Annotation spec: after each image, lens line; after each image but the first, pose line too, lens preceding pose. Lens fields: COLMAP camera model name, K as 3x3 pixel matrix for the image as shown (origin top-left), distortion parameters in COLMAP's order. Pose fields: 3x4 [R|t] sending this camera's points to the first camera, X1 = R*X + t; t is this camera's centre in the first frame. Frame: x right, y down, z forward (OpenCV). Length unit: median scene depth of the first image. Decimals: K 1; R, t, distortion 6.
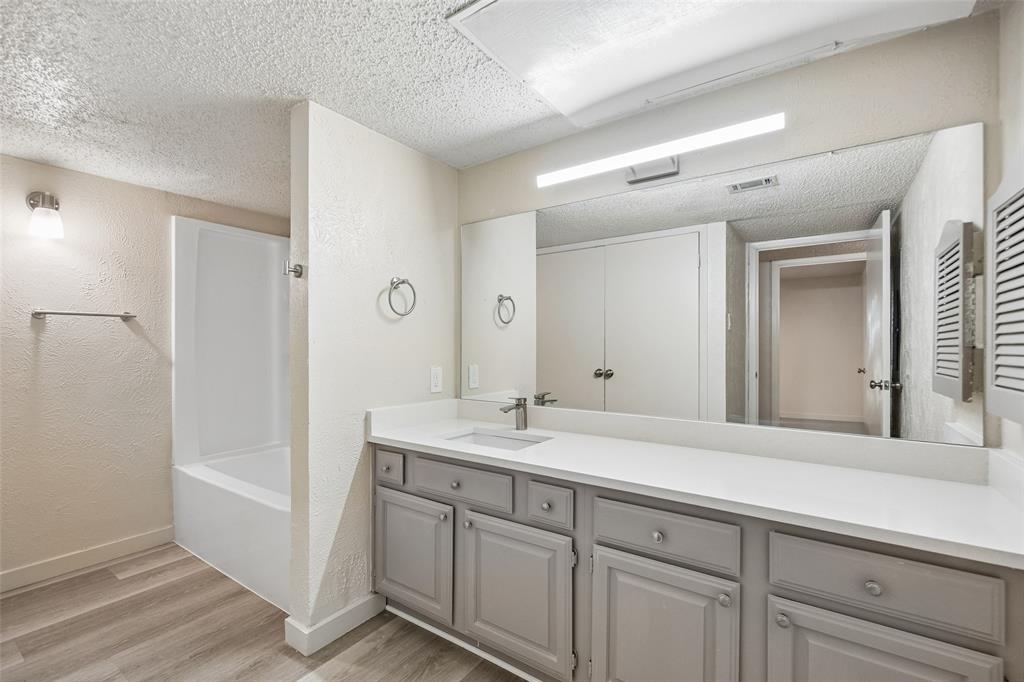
lens RADIAL K [[452.8, 0, 509.9], [0, 452.8, 348.8], [0, 0, 1]] dist [-0.001292, 0.001340]
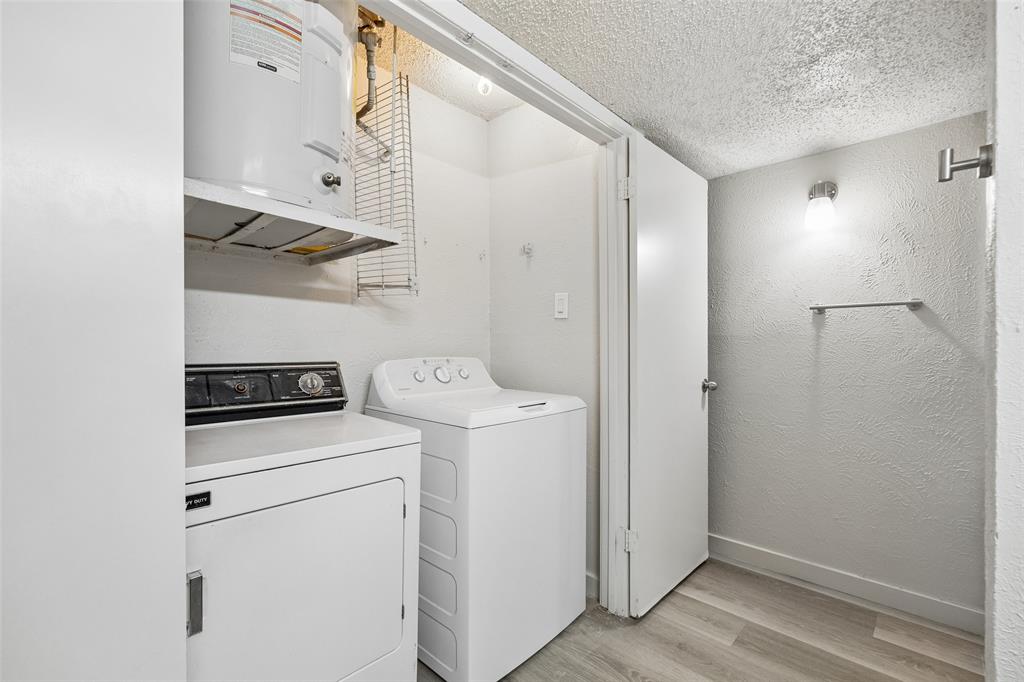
lens RADIAL K [[452.8, 0, 509.9], [0, 452.8, 348.8], [0, 0, 1]] dist [-0.001292, 0.001340]
pose [[-0.152243, 0.009203, -0.988300, 0.015144], [-0.007606, 0.999916, 0.010483, 0.002227], [0.988314, 0.009113, -0.152160, 0.485911]]
